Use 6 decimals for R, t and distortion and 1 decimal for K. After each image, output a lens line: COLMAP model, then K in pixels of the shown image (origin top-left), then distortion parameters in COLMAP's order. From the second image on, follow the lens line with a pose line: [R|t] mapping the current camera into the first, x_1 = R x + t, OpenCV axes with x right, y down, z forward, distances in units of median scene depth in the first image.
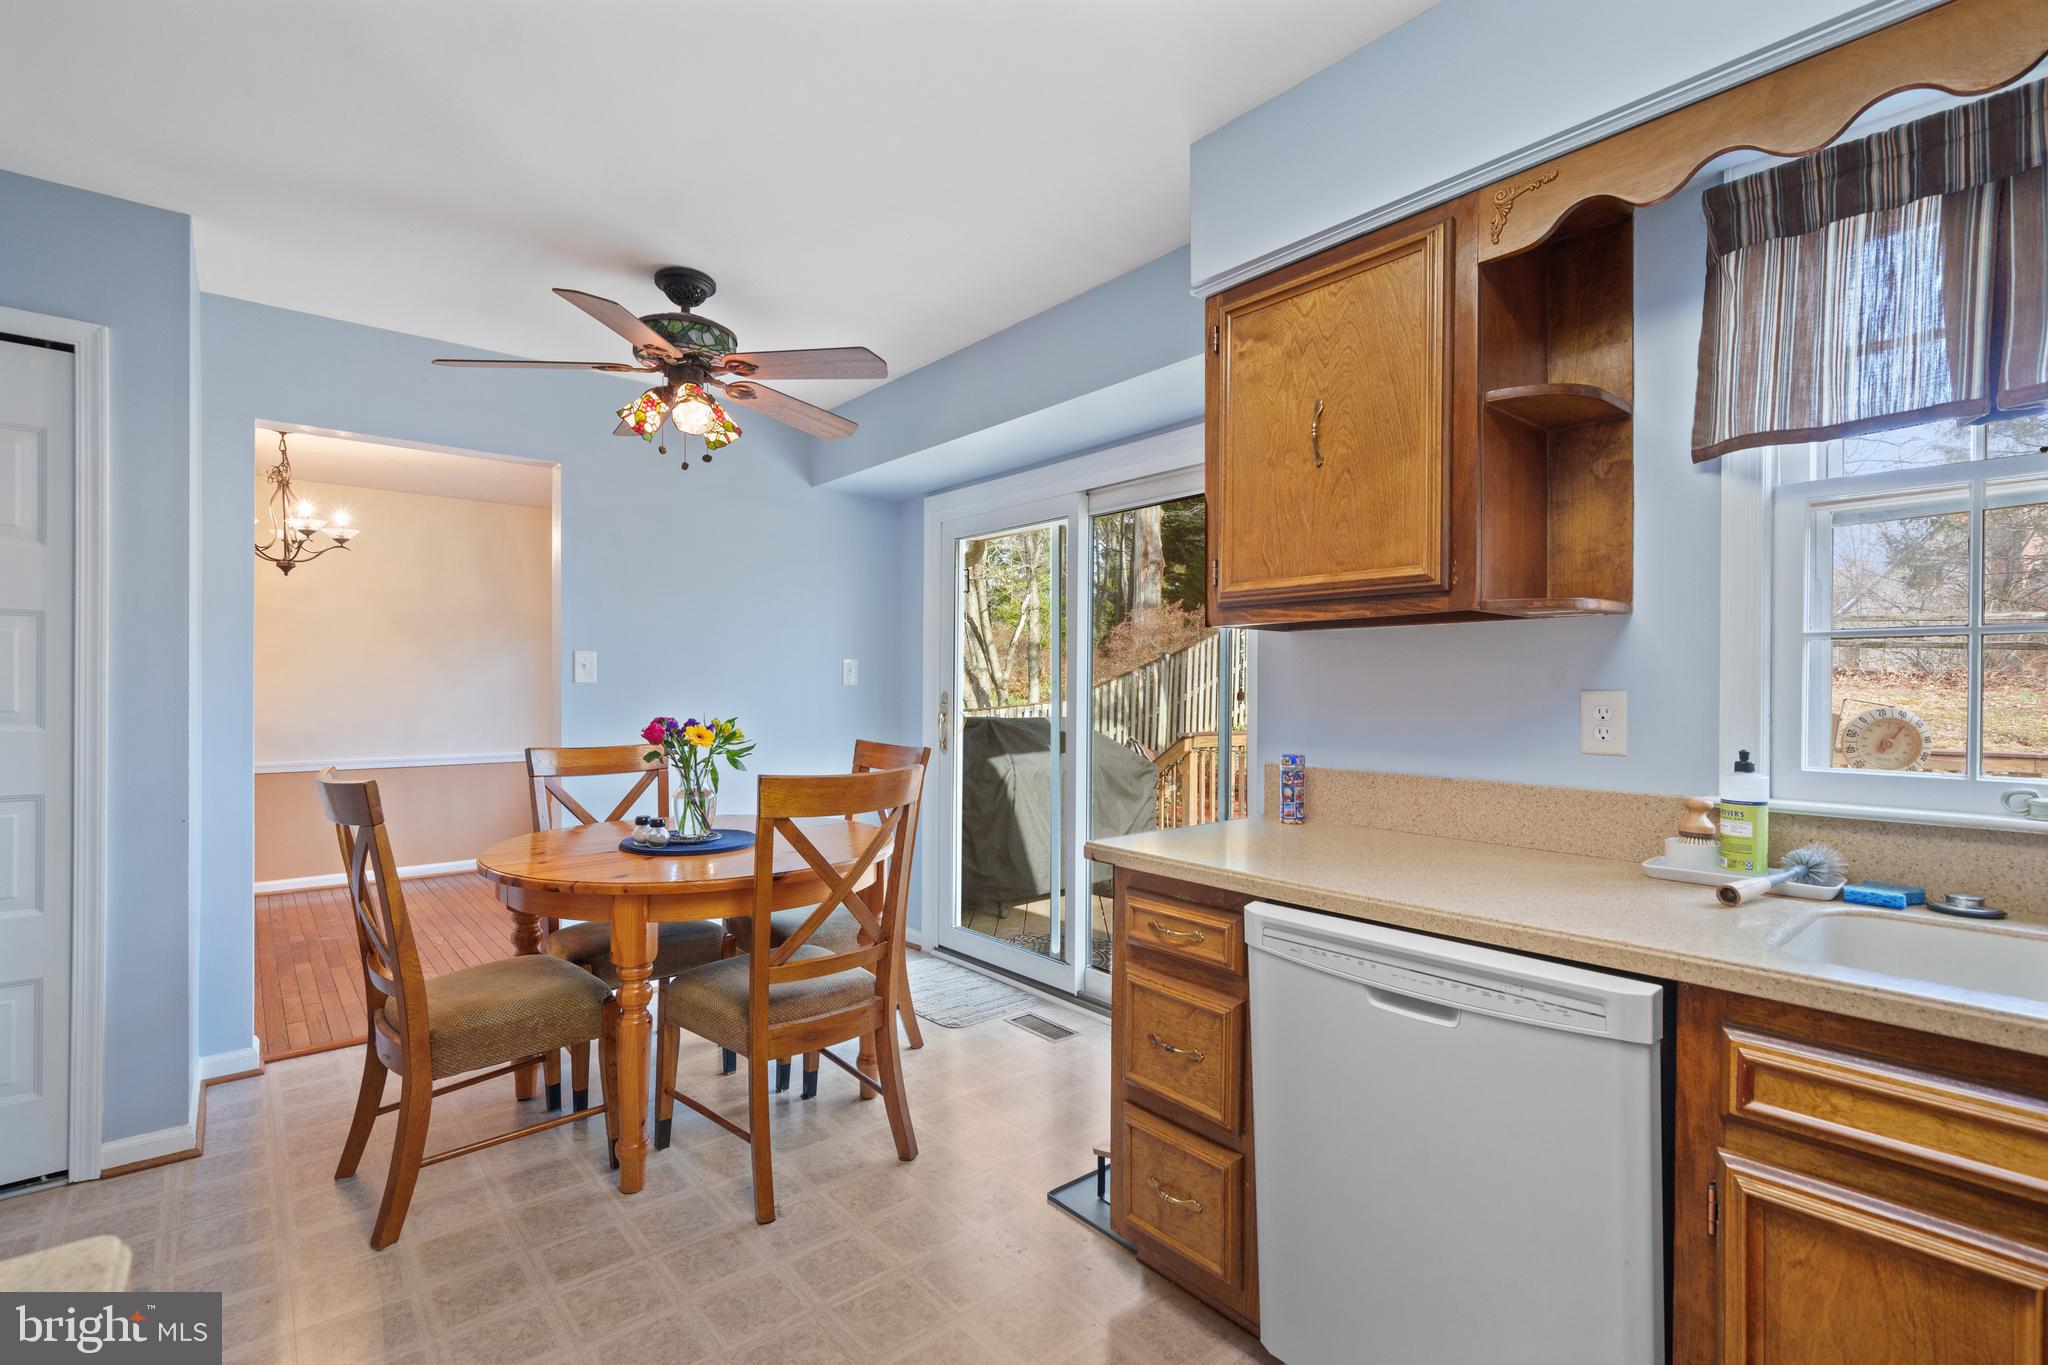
lens RADIAL K [[934.0, 0, 1022.2], [0, 934.0, 686.8], [0, 0, 1]] dist [-0.003602, -0.000873]
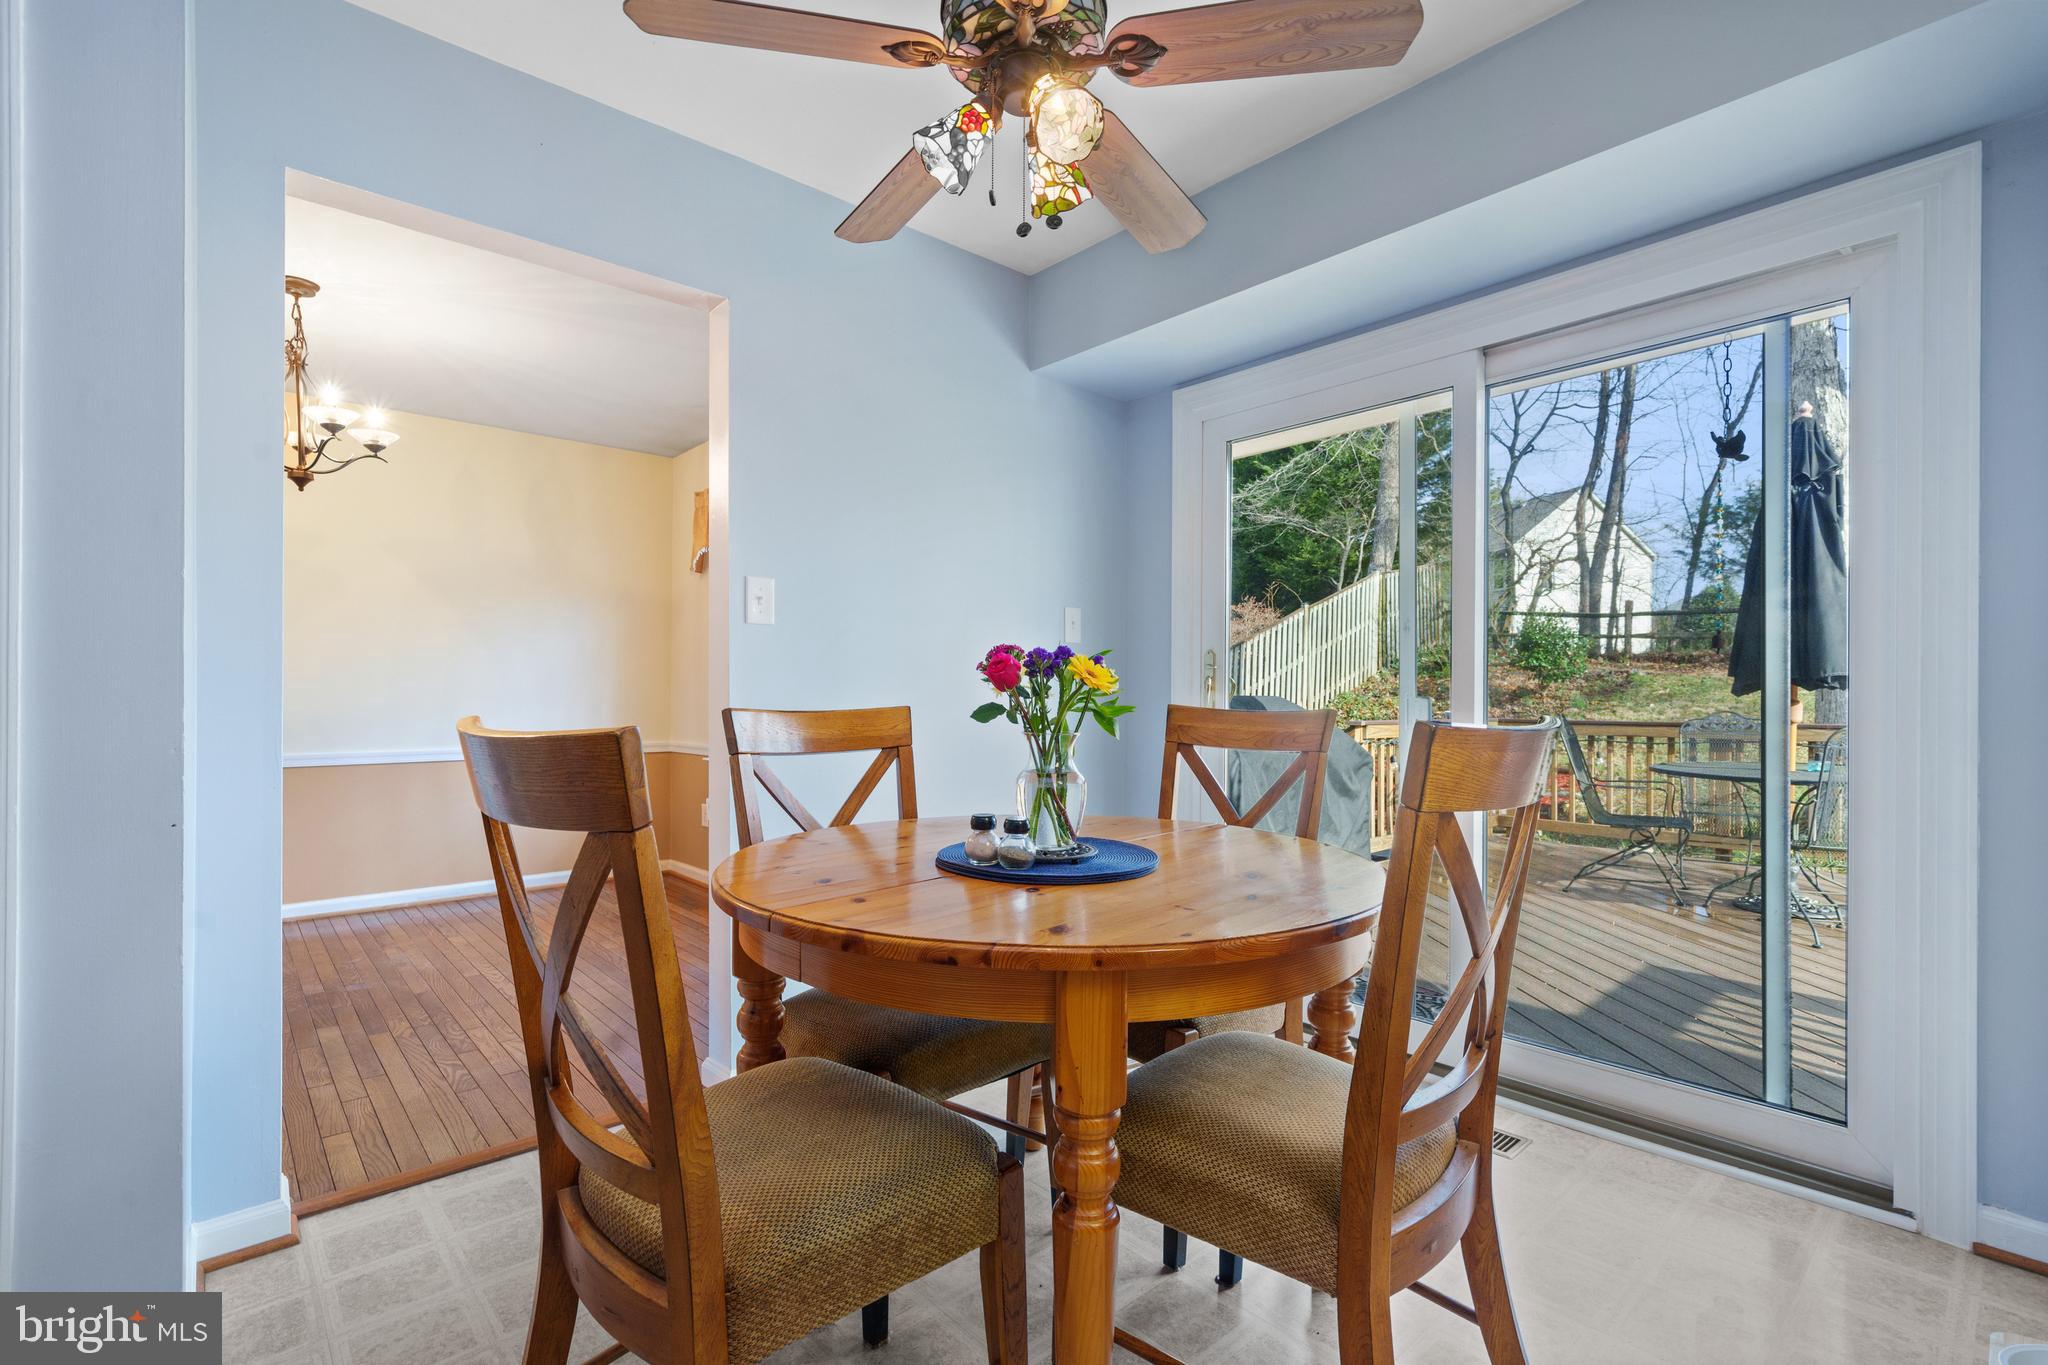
lens RADIAL K [[934.0, 0, 1025.4], [0, 934.0, 691.4], [0, 0, 1]] dist [-0.003602, -0.000873]
pose [[0.999712, -0.001734, 0.023930, -0.326955], [0.001791, 0.999996, -0.002340, 0.053038], [-0.023926, 0.002382, 0.999711, 0.350535]]
